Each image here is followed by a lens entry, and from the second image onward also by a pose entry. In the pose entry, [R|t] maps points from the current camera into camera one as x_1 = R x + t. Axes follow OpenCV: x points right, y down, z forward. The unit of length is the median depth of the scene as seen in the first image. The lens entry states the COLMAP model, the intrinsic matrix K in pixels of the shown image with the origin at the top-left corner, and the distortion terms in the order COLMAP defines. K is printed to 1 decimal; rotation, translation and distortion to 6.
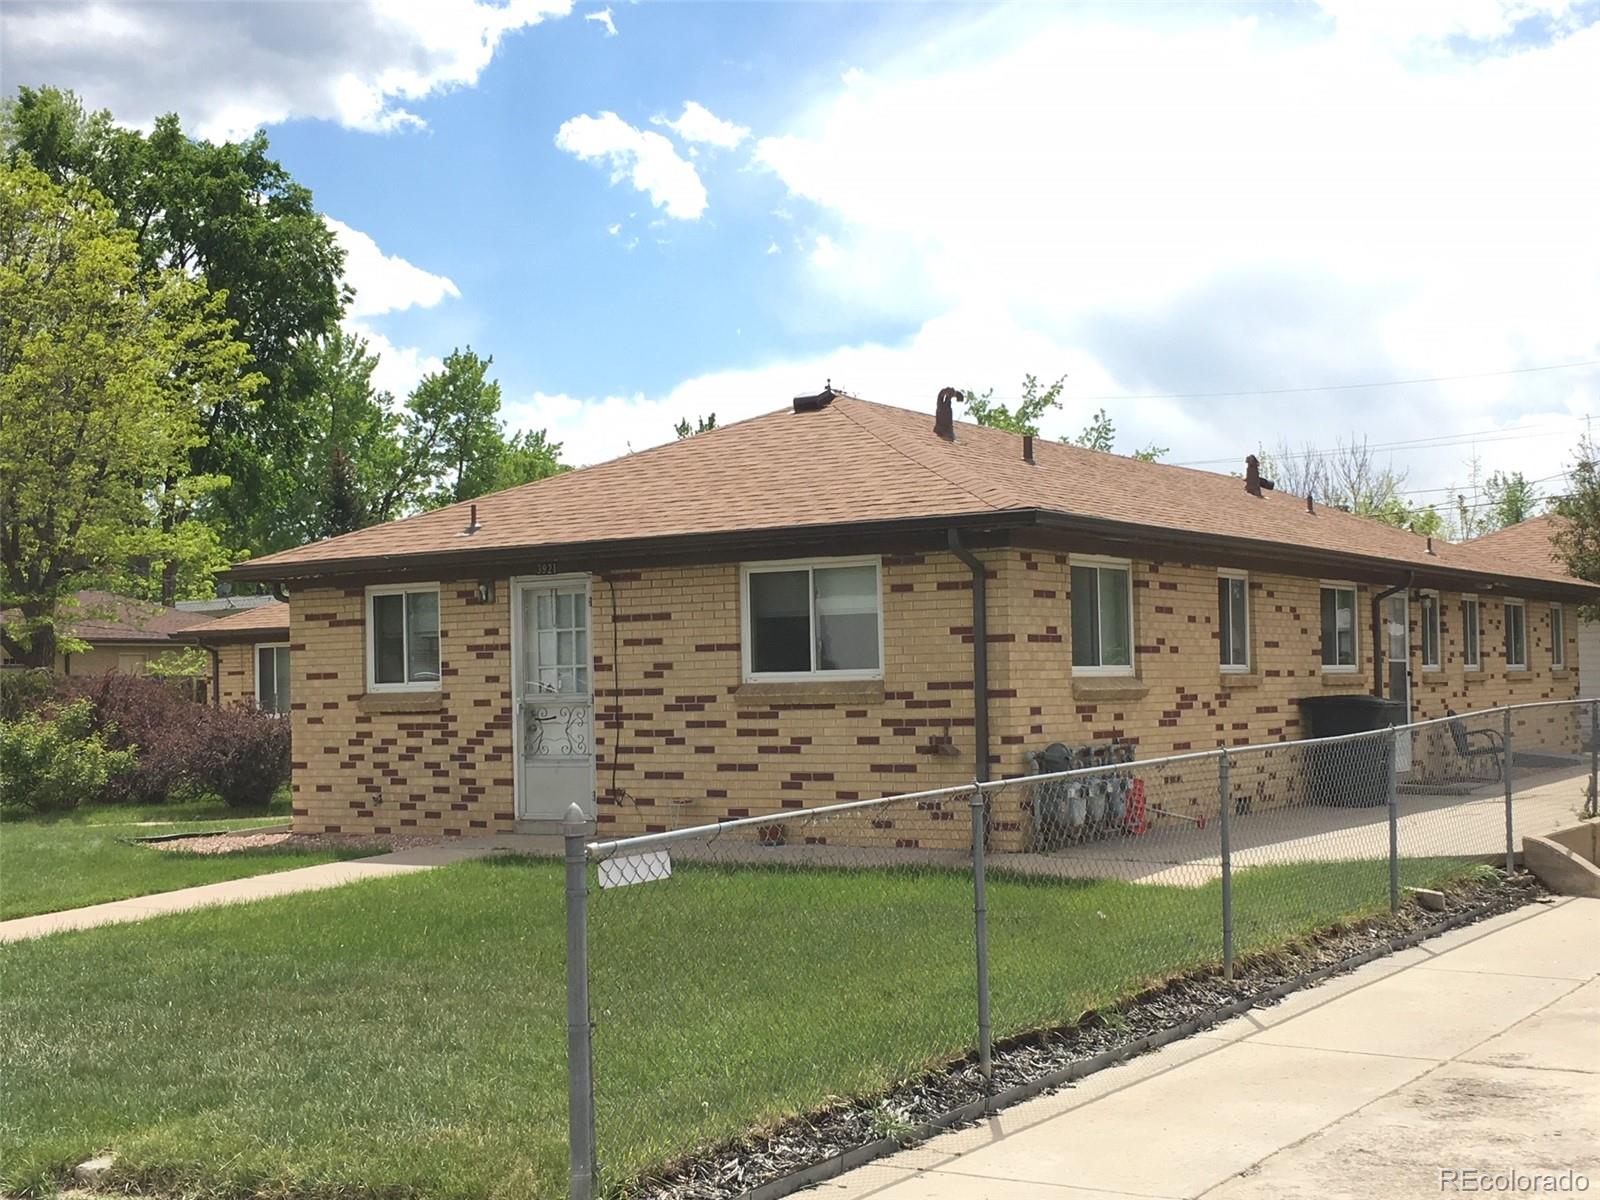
lens RADIAL K [[2102.2, 0, 800.0], [0, 2102.2, 600.0], [0, 0, 1]] dist [0.027300, 0.014332]
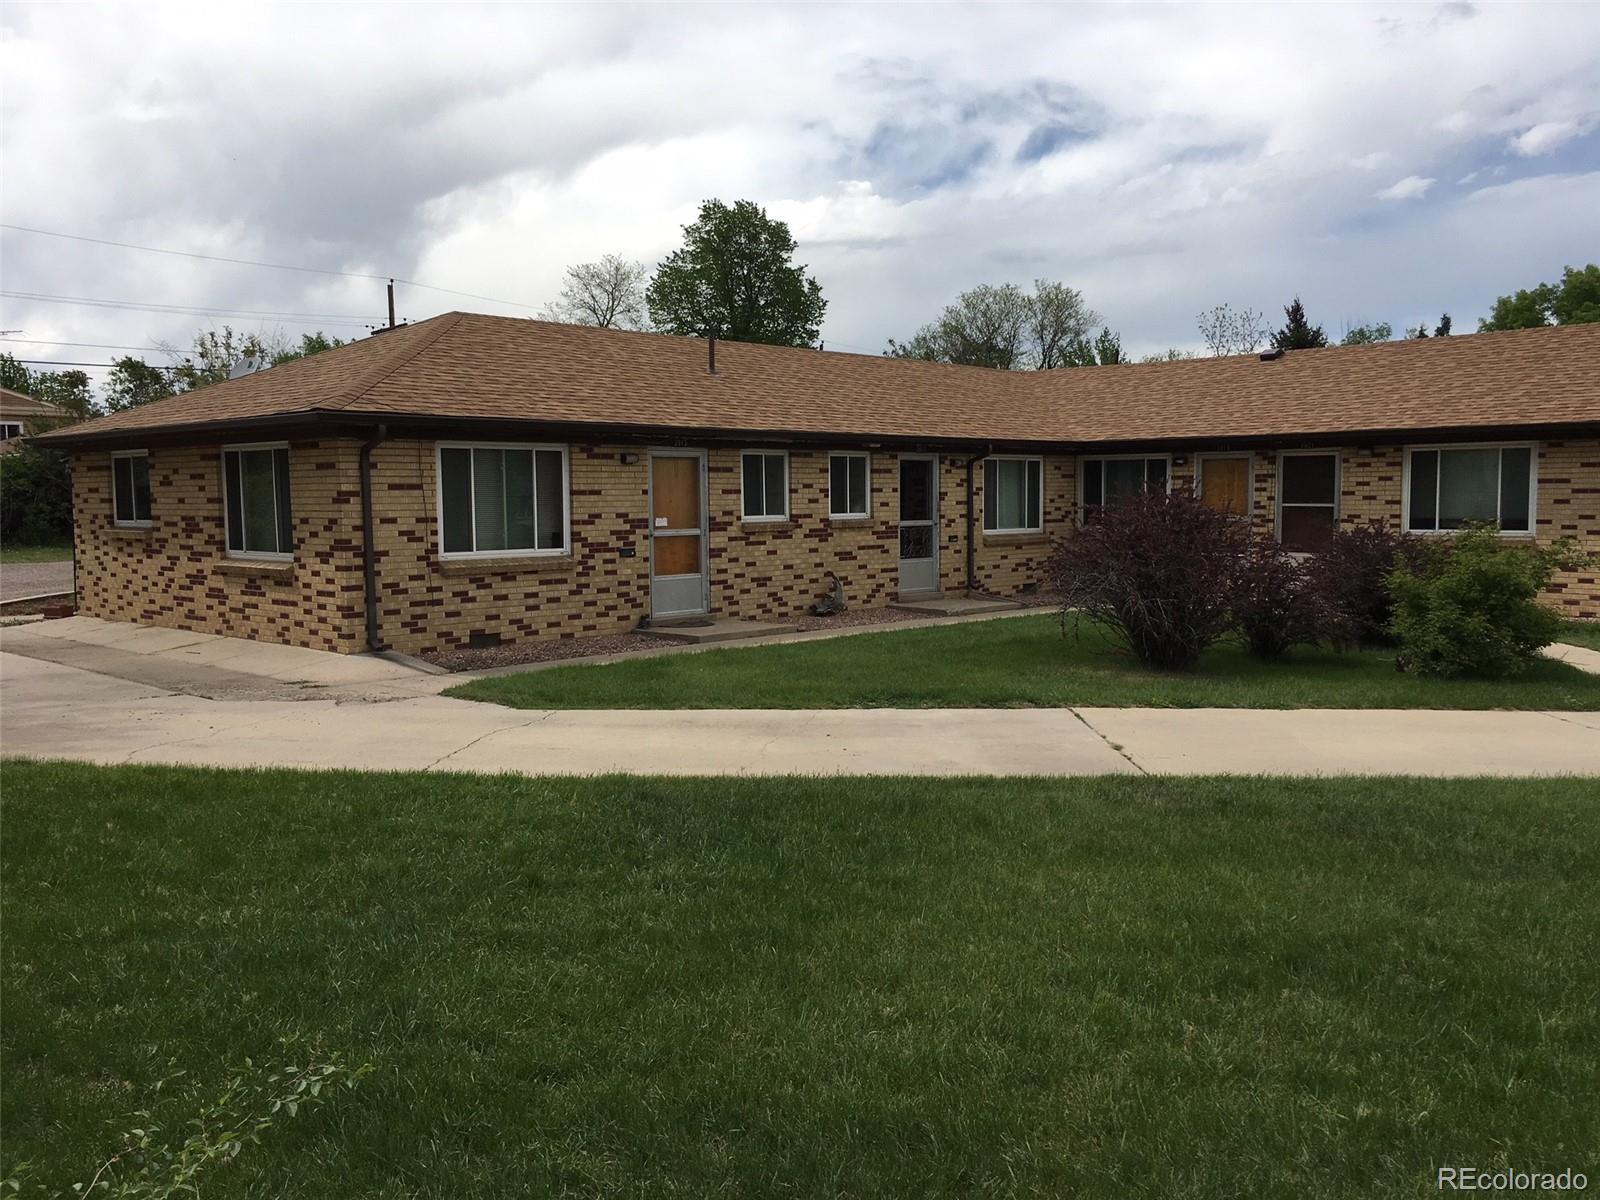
lens RADIAL K [[1373.3, 0, 800.0], [0, 1373.3, 600.0], [0, 0, 1]] dist [0.065664, -0.079370]
pose [[0.195290, -0.055125, 0.979195, -1.250042], [-0.039735, 0.997155, 0.064060, 0.072996], [-0.979940, -0.051418, 0.192544, 1.582179]]
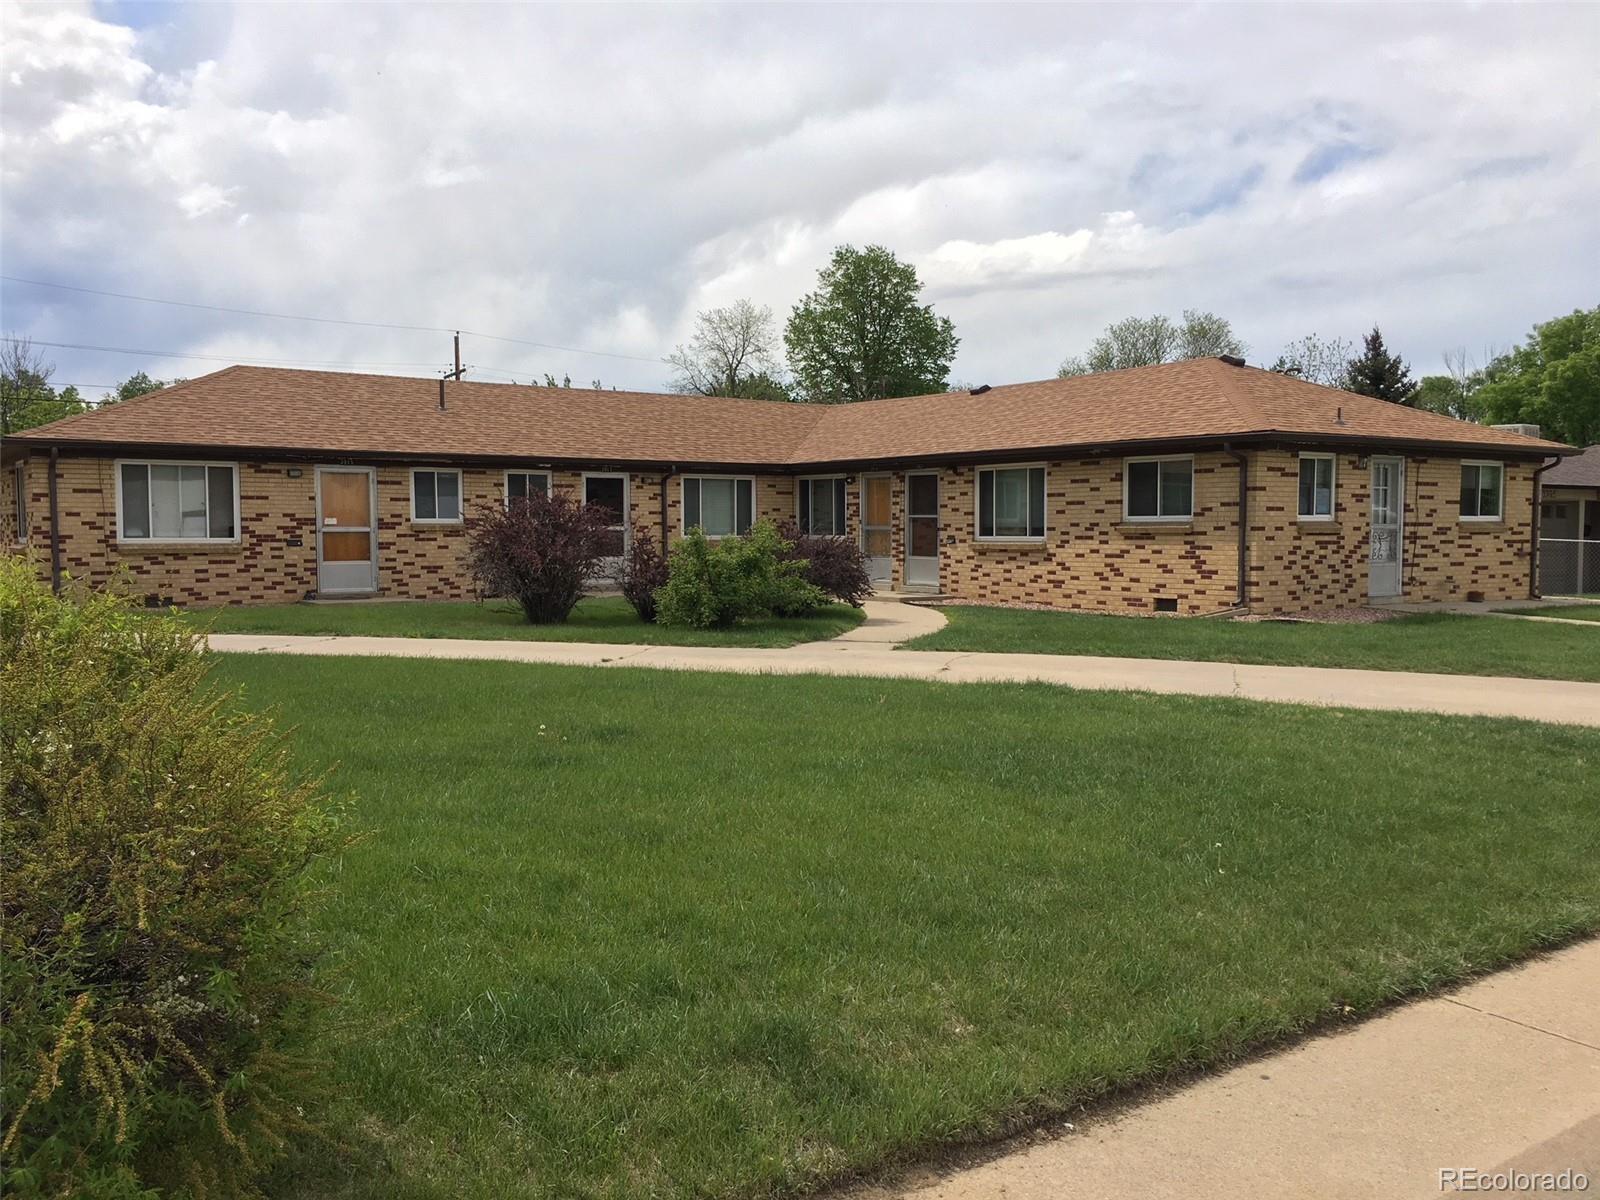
lens RADIAL K [[1373.3, 0, 800.0], [0, 1373.3, 600.0], [0, 0, 1]] dist [0.065664, -0.079370]
pose [[0.382956, -0.026396, 0.923389, -1.345505], [-0.048325, 0.997651, 0.048560, 0.073704], [-0.922502, -0.063219, 0.380780, 0.987916]]
